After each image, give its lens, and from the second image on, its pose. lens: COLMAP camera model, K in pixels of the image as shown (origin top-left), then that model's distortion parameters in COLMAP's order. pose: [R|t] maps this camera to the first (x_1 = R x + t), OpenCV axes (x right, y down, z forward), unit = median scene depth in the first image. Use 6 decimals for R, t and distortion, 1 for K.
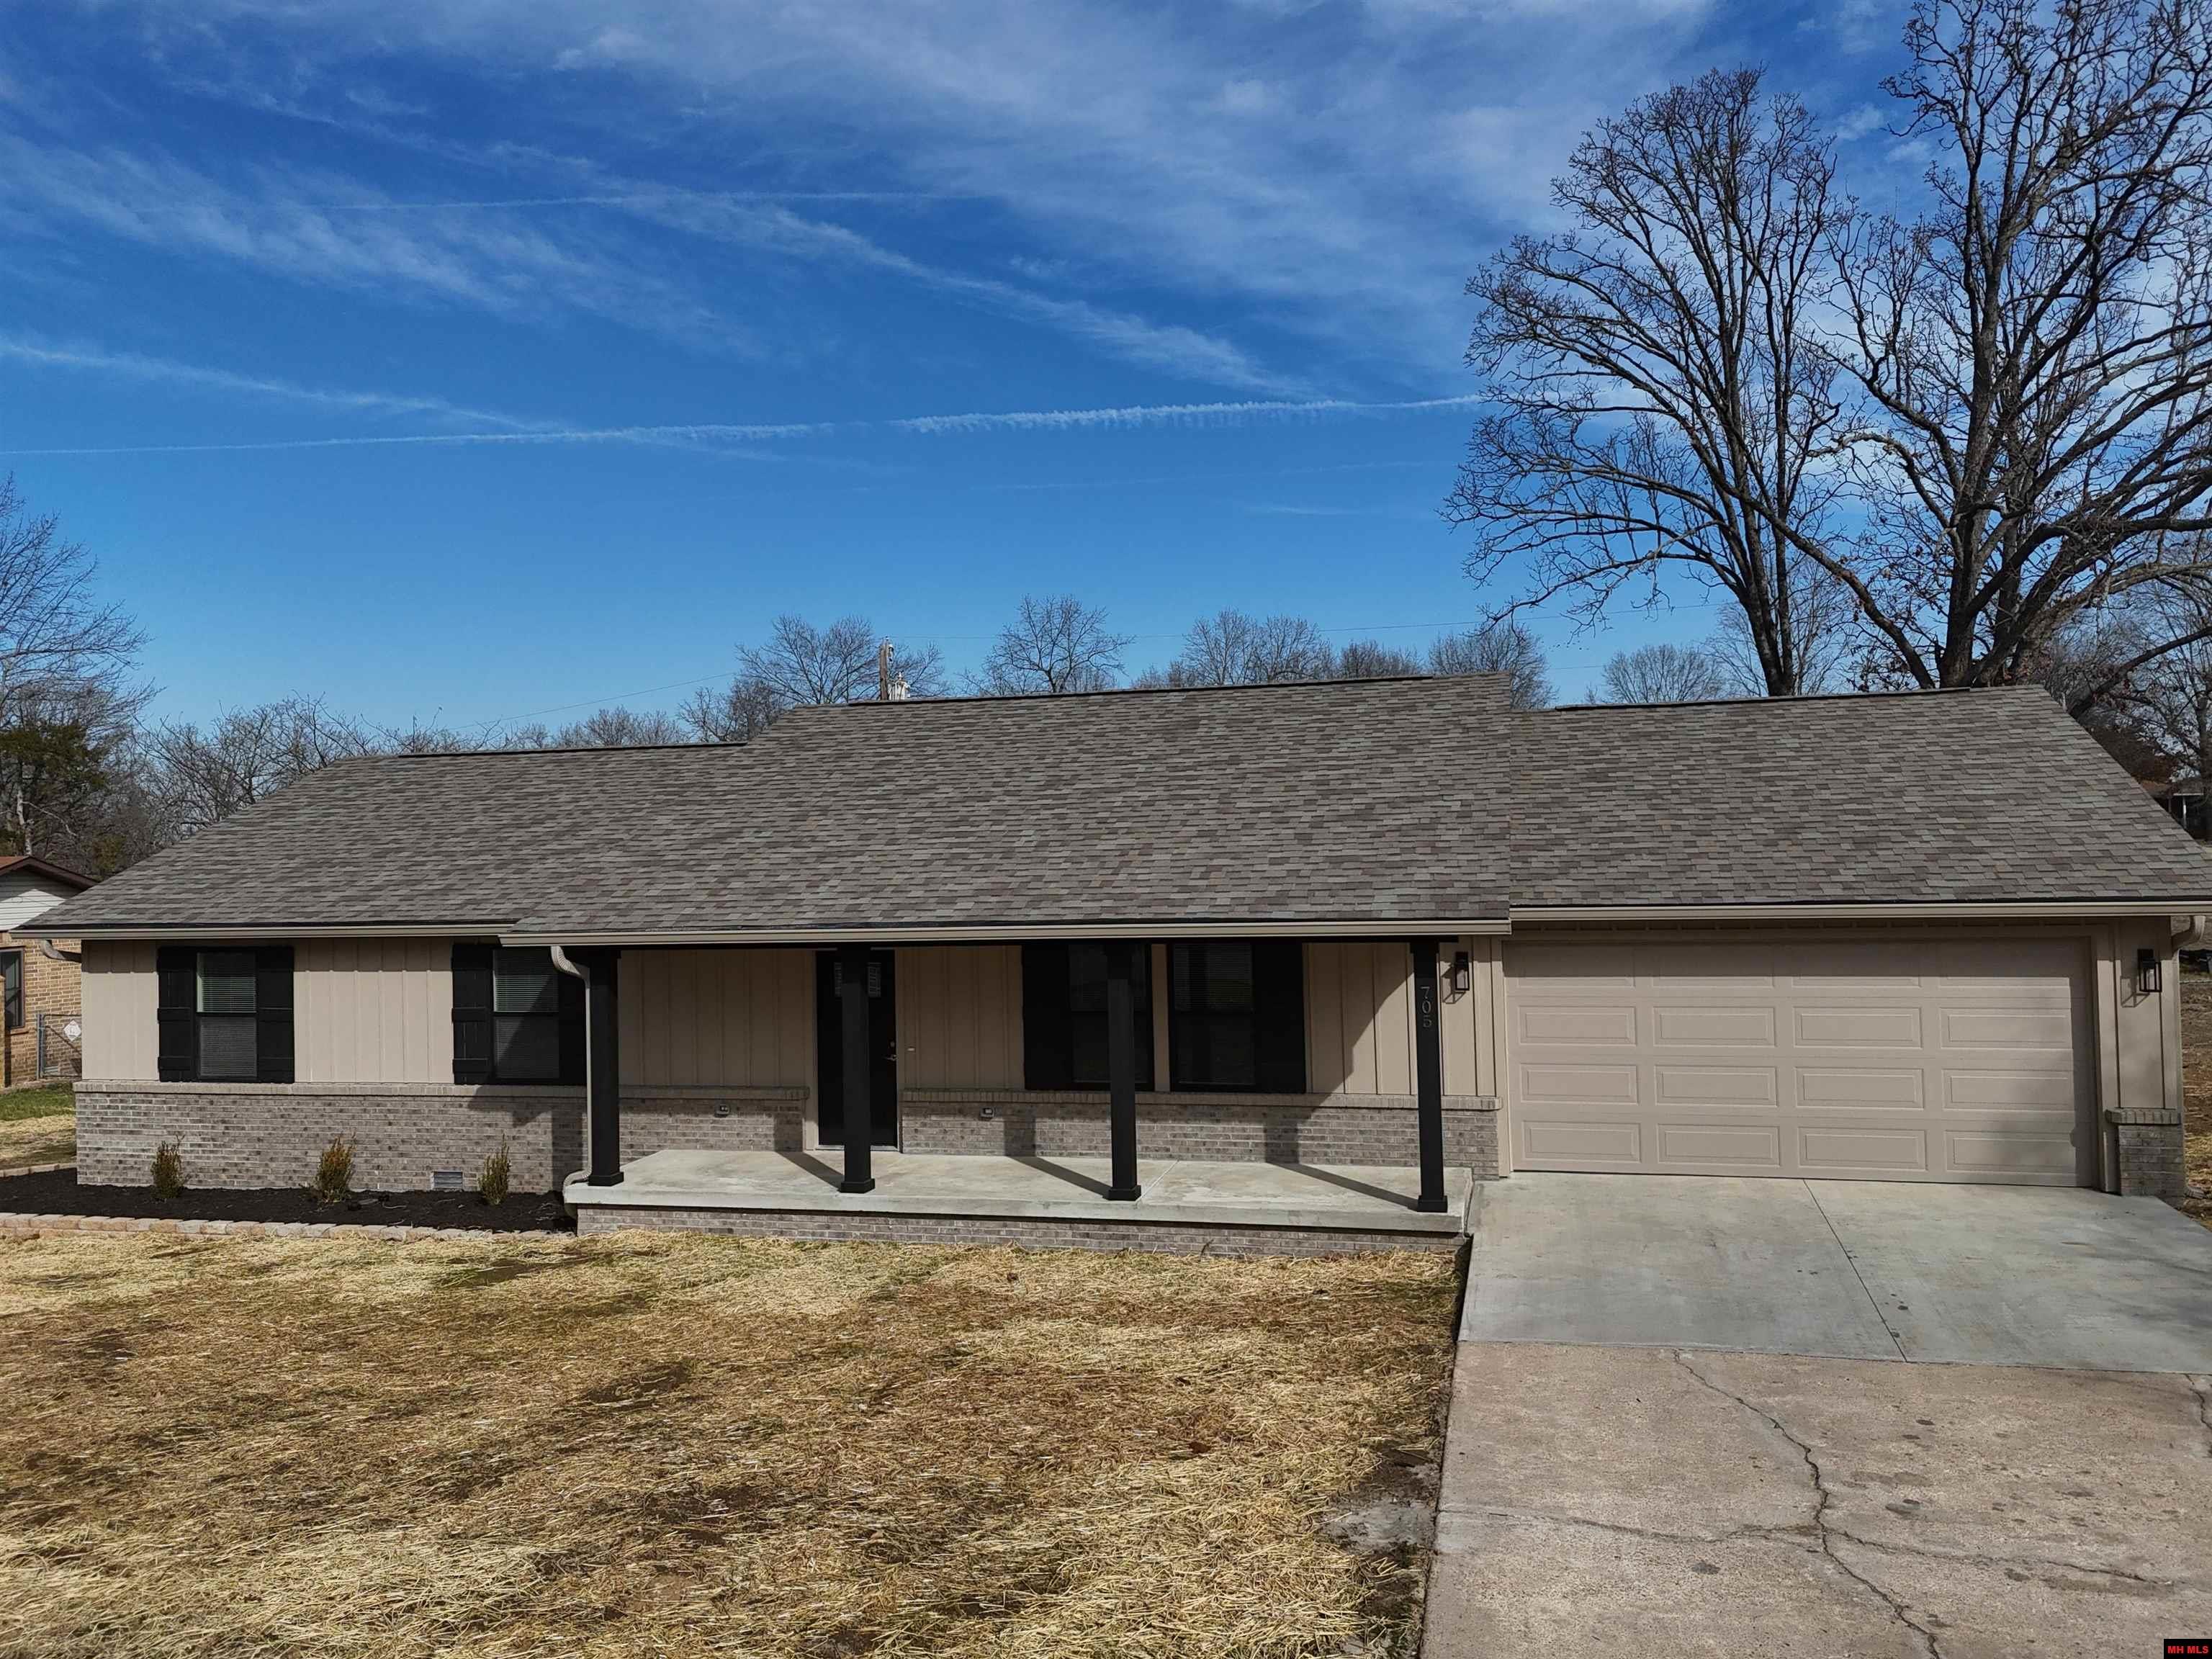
lens RADIAL K [[1624.2, 0, 1111.8], [0, 1624.2, 821.5], [0, 0, 1]] dist [0.063296, -0.048036]
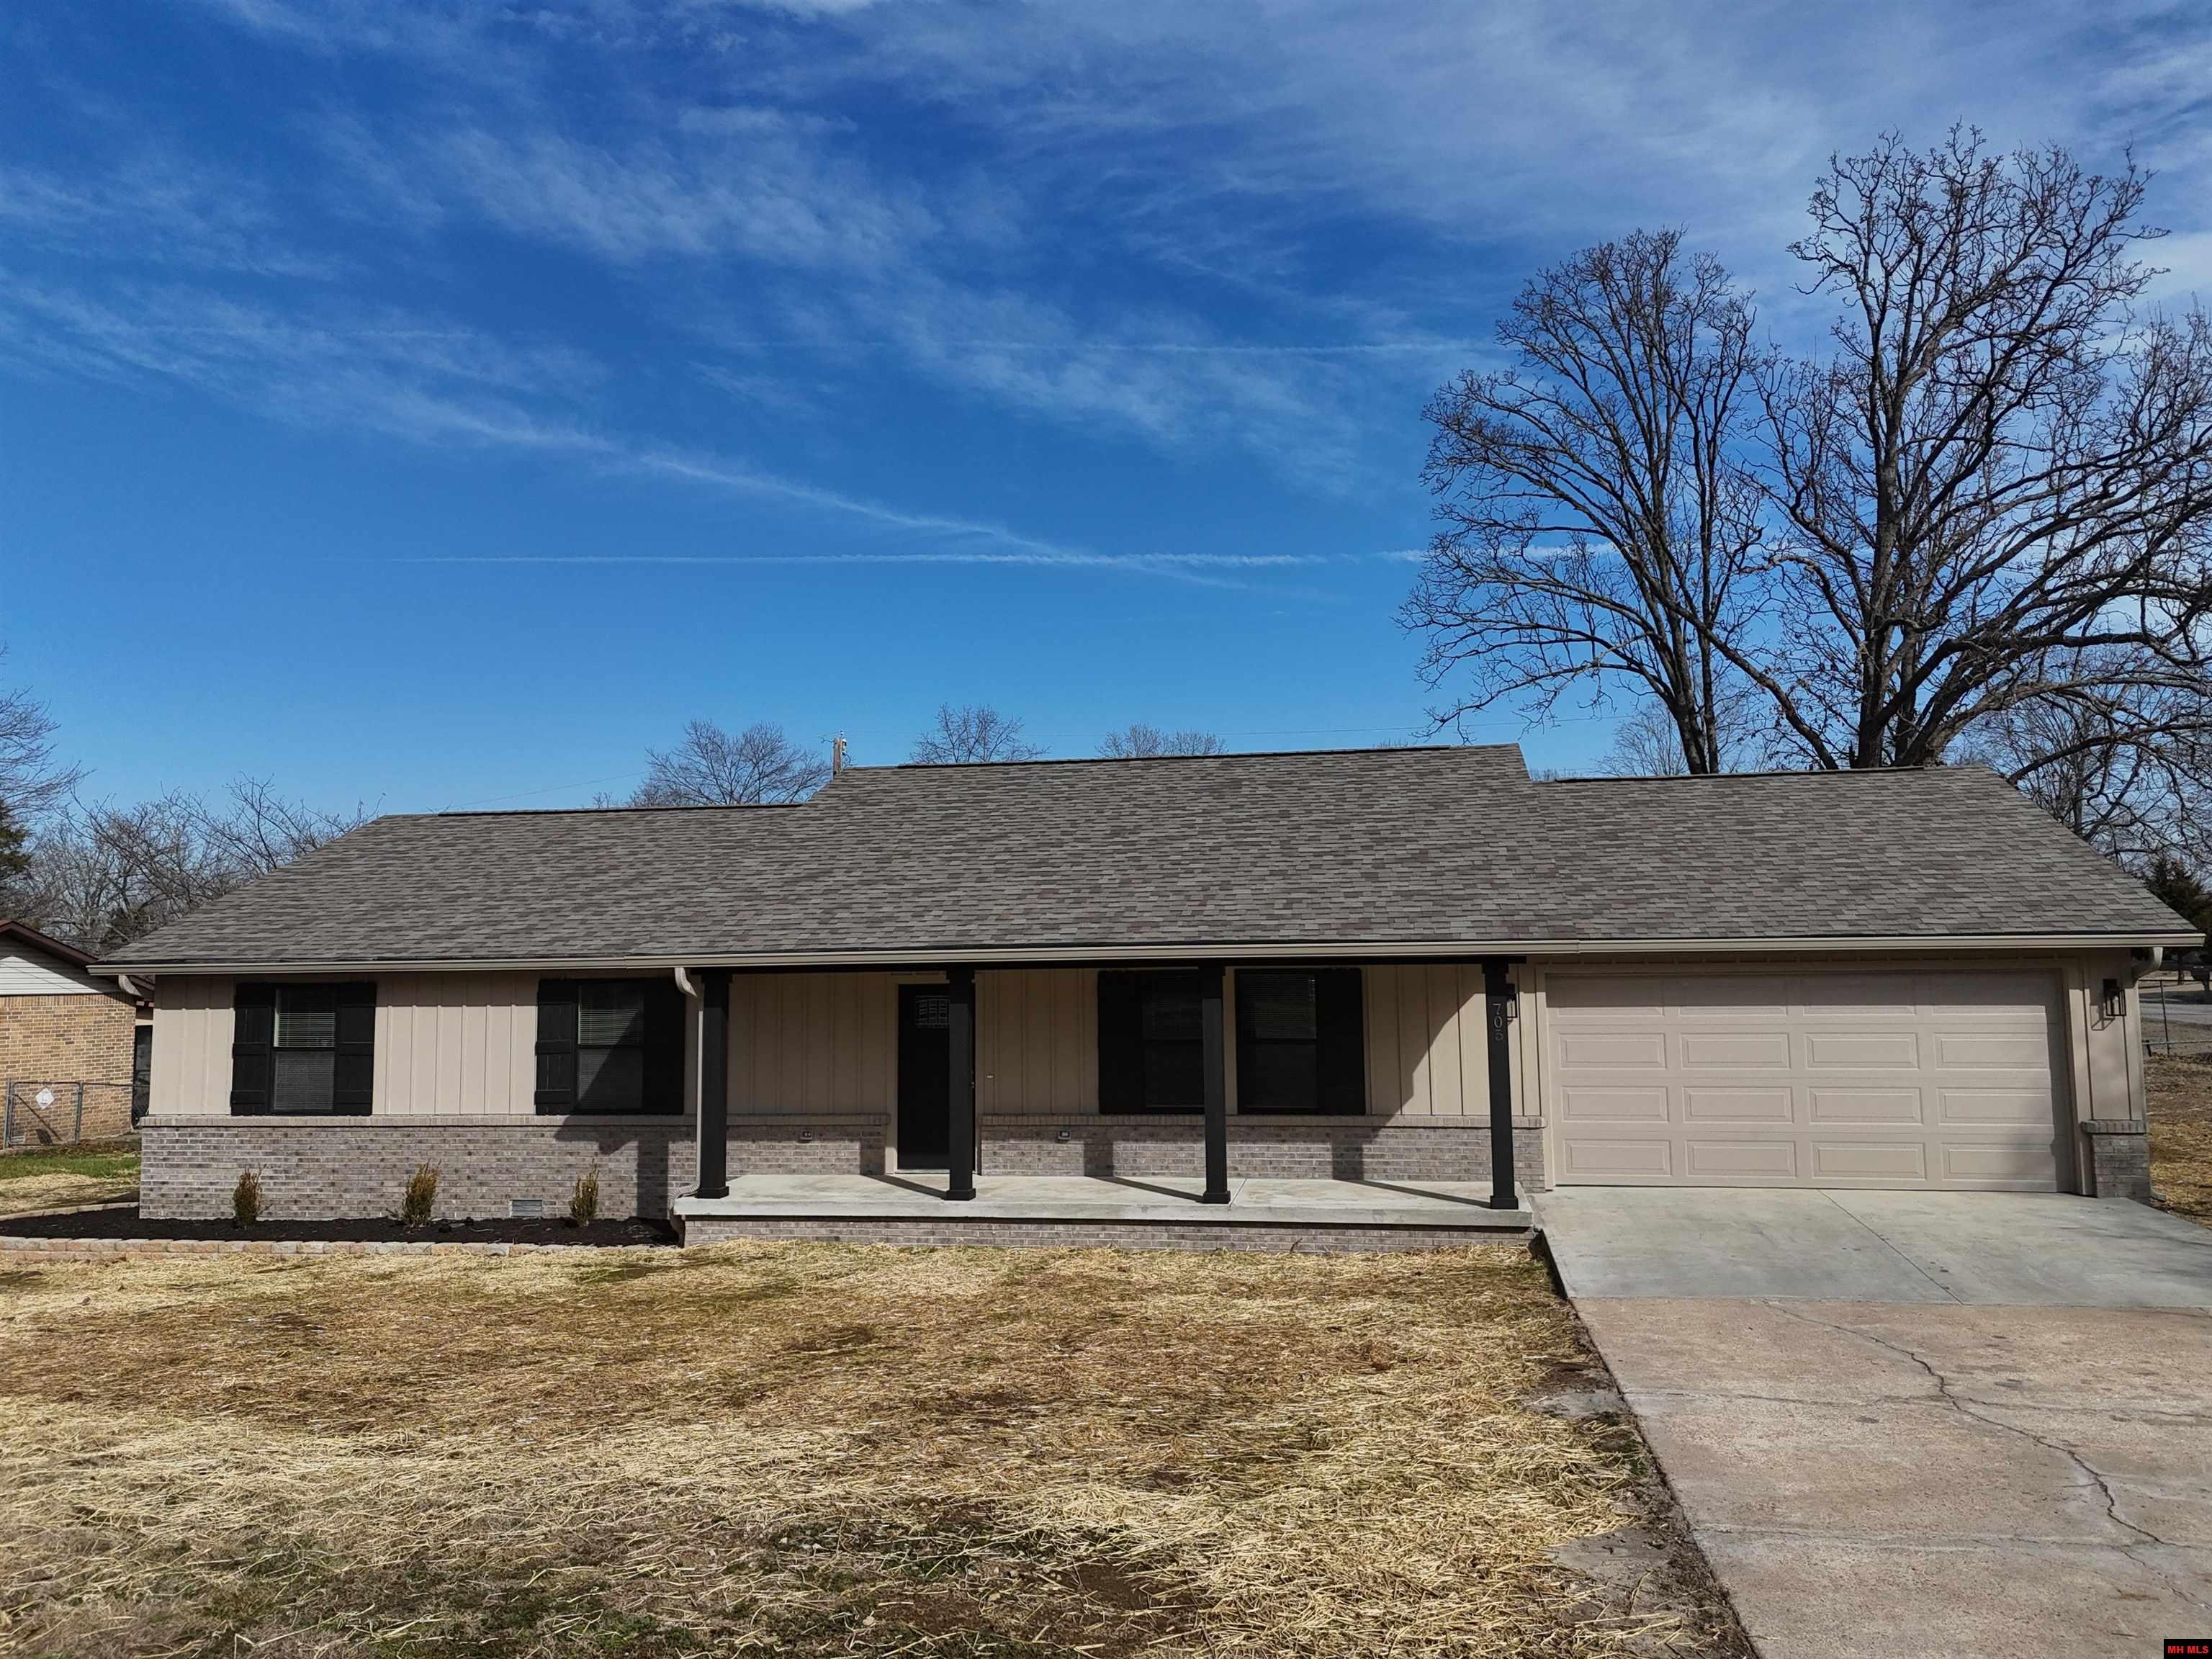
lens RADIAL K [[1624.2, 0, 1113.7], [0, 1624.2, 819.4], [0, 0, 1]] dist [0.063296, -0.048036]
pose [[0.997305, 0.016970, 0.071379, -0.124640], [-0.011593, 0.997109, -0.075090, 0.052156], [-0.072447, 0.074060, 0.994619, -0.081090]]
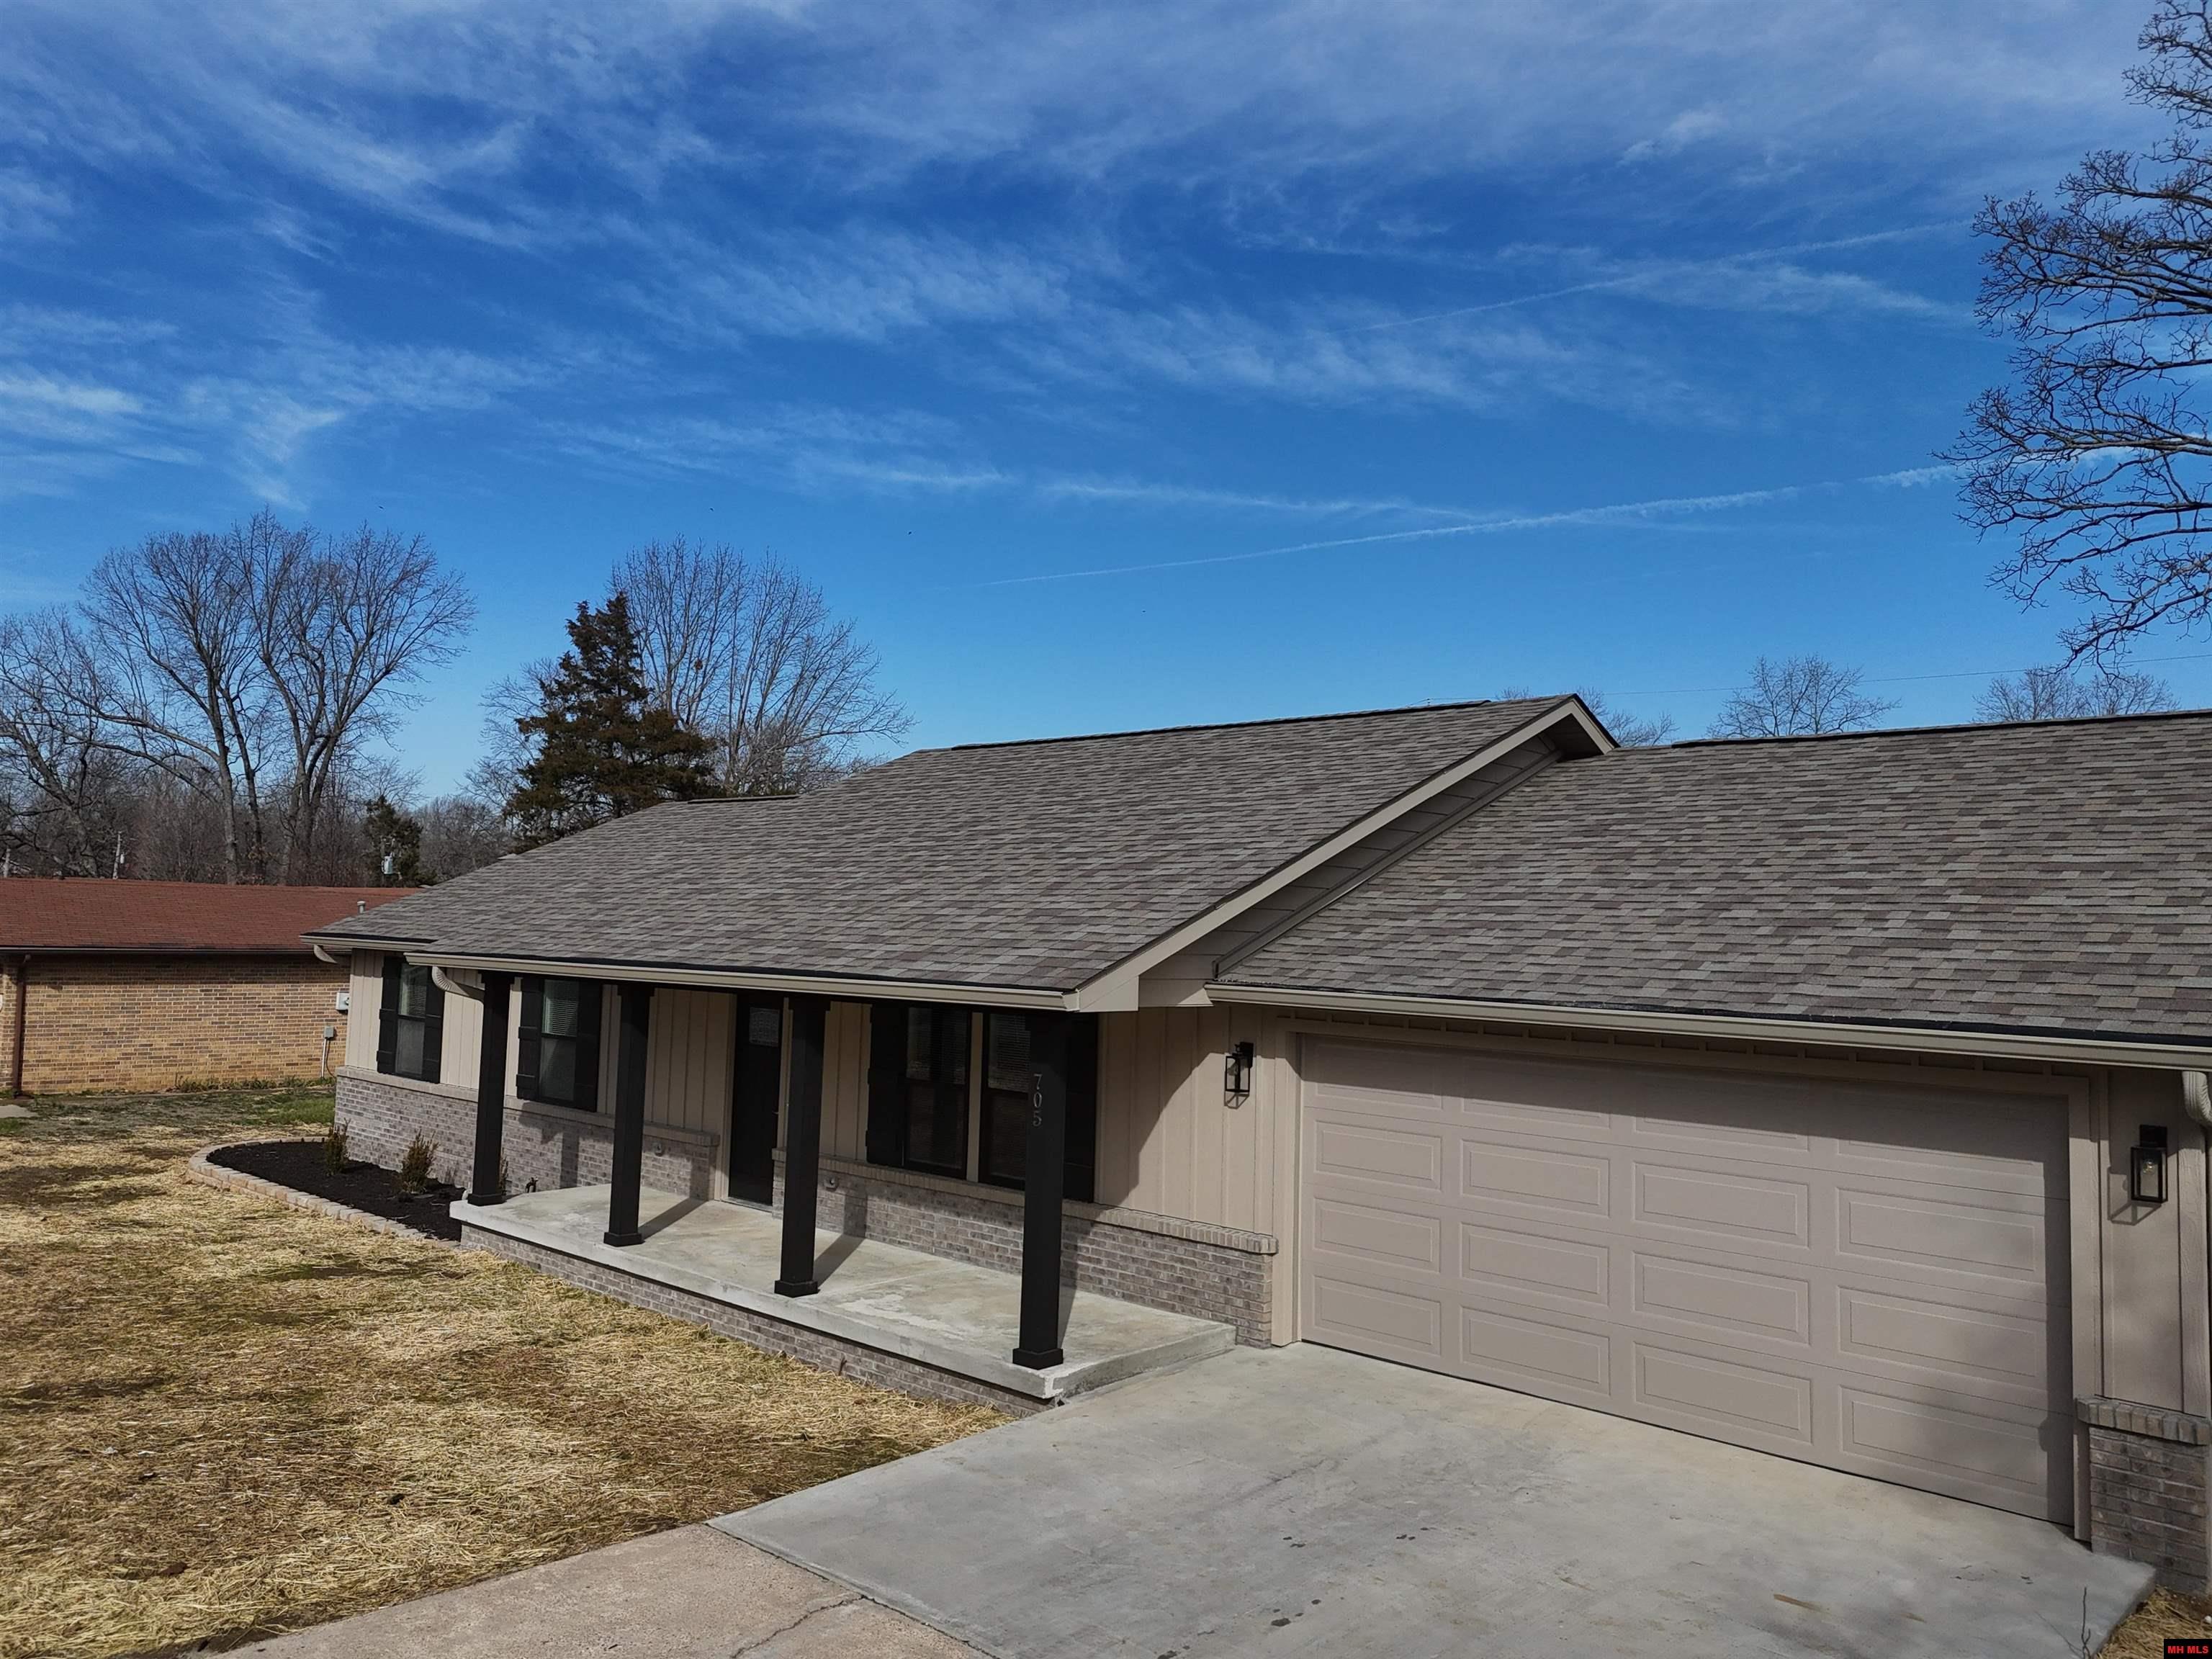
lens RADIAL K [[1624.2, 0, 1099.6], [0, 1624.2, 810.3], [0, 0, 1]] dist [0.063296, -0.048036]
pose [[0.871871, 0.011771, -0.489594, 0.503689], [-0.039114, 0.998191, -0.045655, 0.006597], [0.488171, 0.058955, 0.870754, 0.266107]]
